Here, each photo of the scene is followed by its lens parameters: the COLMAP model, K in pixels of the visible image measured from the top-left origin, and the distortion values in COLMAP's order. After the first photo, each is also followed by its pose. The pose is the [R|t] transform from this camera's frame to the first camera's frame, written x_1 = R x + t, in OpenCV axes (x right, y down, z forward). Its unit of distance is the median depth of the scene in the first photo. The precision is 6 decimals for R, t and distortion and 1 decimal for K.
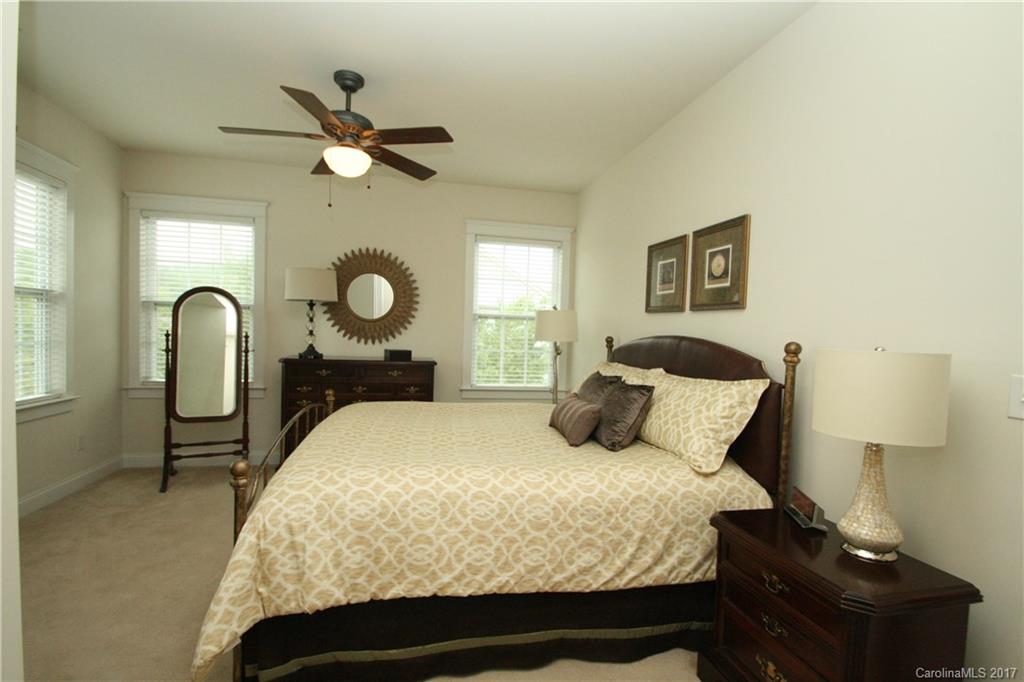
lens RADIAL K [[479.0, 0, 510.6], [0, 479.0, 352.1], [0, 0, 1]] dist [-0.007444, -0.000978]
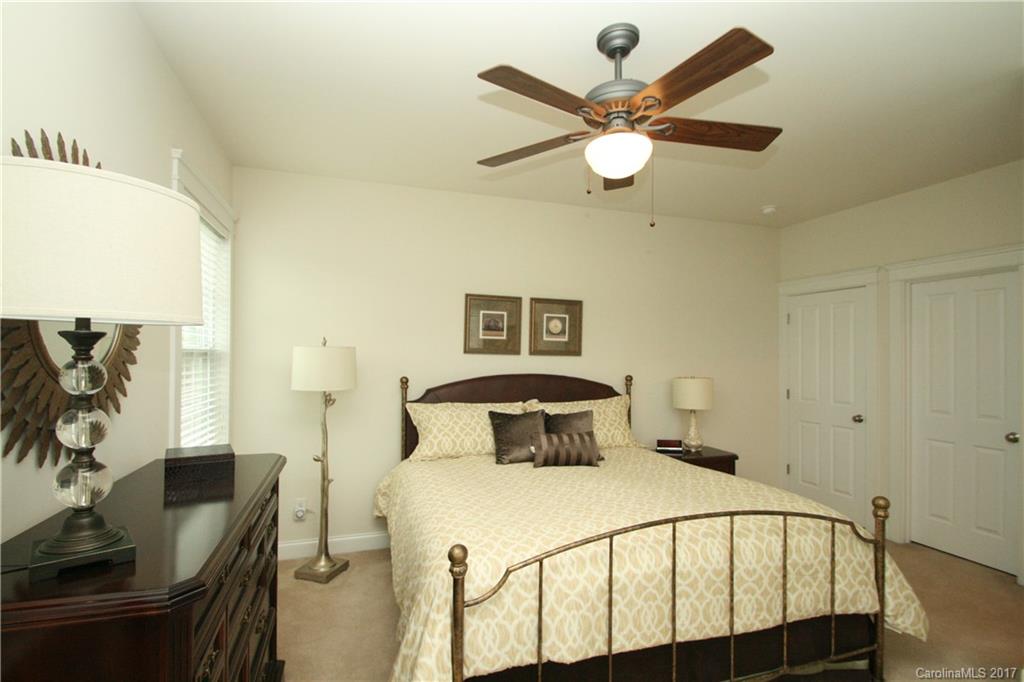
lens RADIAL K [[479.0, 0, 510.6], [0, 479.0, 352.1], [0, 0, 1]] dist [-0.007444, -0.000978]
pose [[-0.071225, -0.026463, 0.997109, -0.998639], [0.028374, 0.999190, 0.028545, -0.135511], [-0.997057, 0.030325, -0.070417, 1.160327]]
